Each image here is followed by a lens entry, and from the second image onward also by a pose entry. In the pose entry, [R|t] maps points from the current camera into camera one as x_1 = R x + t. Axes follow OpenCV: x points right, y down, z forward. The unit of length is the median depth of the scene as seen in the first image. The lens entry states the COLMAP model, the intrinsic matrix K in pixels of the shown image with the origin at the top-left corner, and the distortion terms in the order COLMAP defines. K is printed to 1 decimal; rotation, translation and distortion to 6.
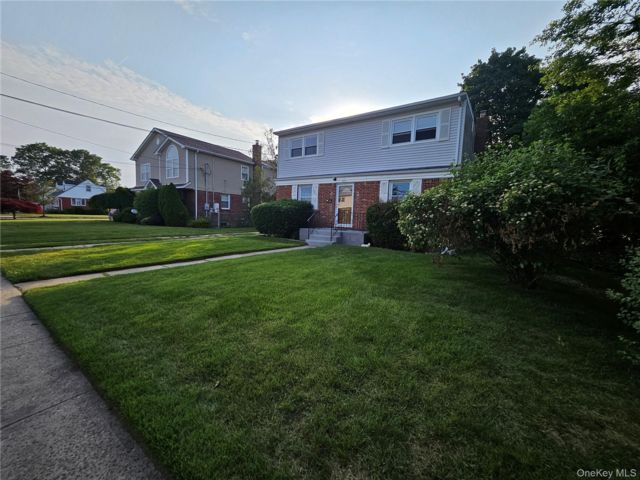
lens RADIAL K [[251.0, 0, 319.8], [0, 251.0, 240.3], [0, 0, 1]] dist [-0.001997, 0.000733]
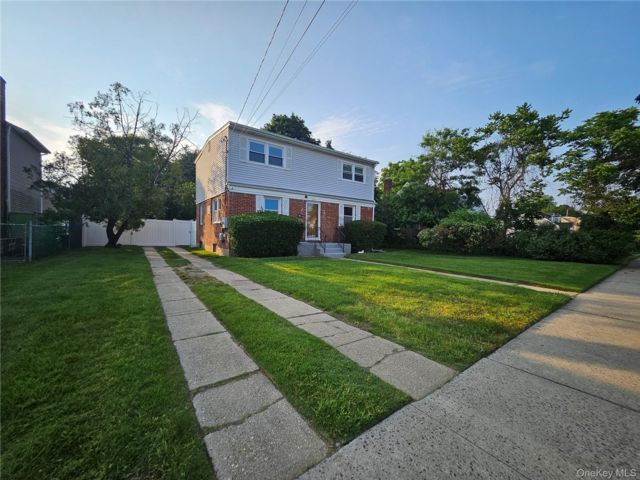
lens RADIAL K [[251.0, 0, 320.0], [0, 251.0, 238.0], [0, 0, 1]] dist [-0.001997, 0.000733]
pose [[0.334859, -0.045372, 0.941175, -0.935149], [0.083075, 0.996372, 0.018477, -0.079530], [-0.938599, 0.072001, 0.337413, 0.584337]]
